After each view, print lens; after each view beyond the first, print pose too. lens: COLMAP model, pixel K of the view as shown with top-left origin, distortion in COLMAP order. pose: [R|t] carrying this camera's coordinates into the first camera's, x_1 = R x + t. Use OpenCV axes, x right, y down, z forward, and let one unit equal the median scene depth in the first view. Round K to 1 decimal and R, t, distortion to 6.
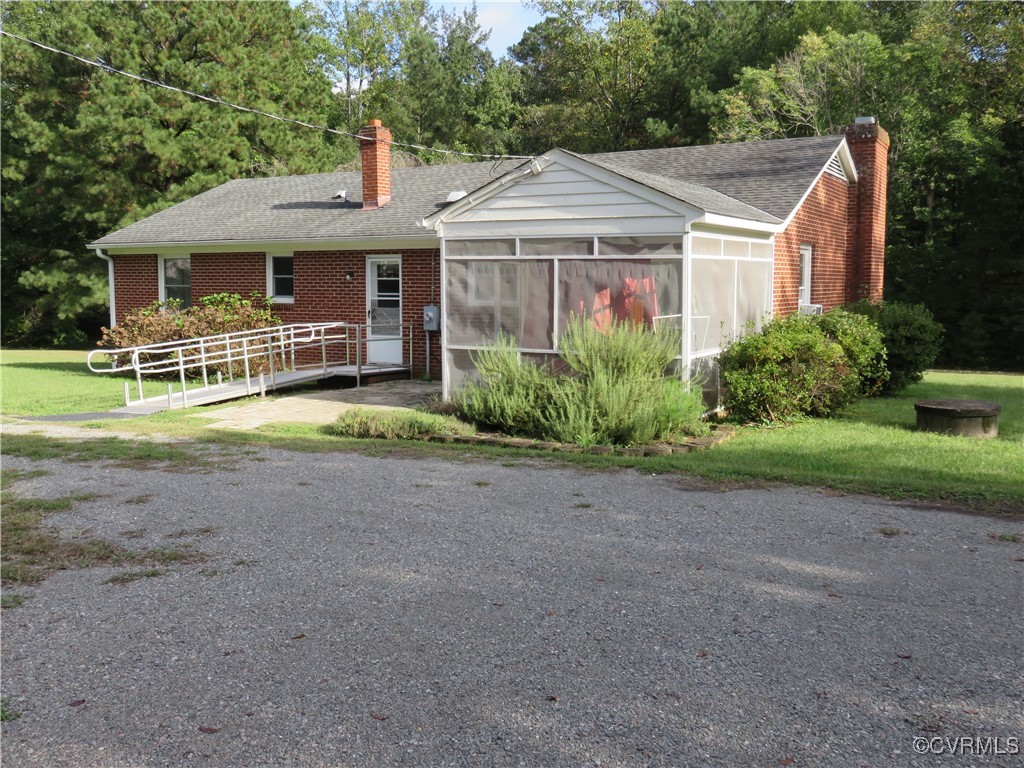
lens RADIAL K [[947.4, 0, 515.4], [0, 947.4, 363.9], [0, 0, 1]] dist [0.007845, -0.011395]
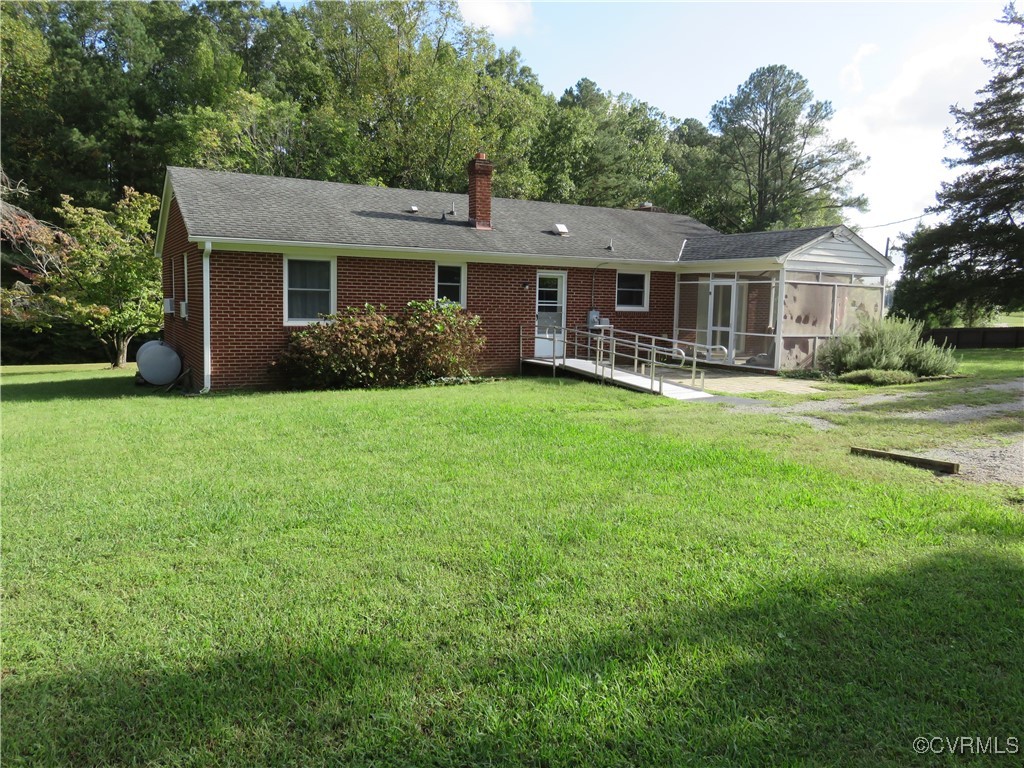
lens RADIAL K [[771.6, 0, 511.2], [0, 771.6, 380.4], [0, 0, 1]] dist [-0.008763, 0.001202]
pose [[0.495116, -0.077289, 0.865382, -1.033315], [0.056712, 0.996786, 0.056578, -0.029802], [-0.866974, 0.021065, 0.497908, 0.525507]]
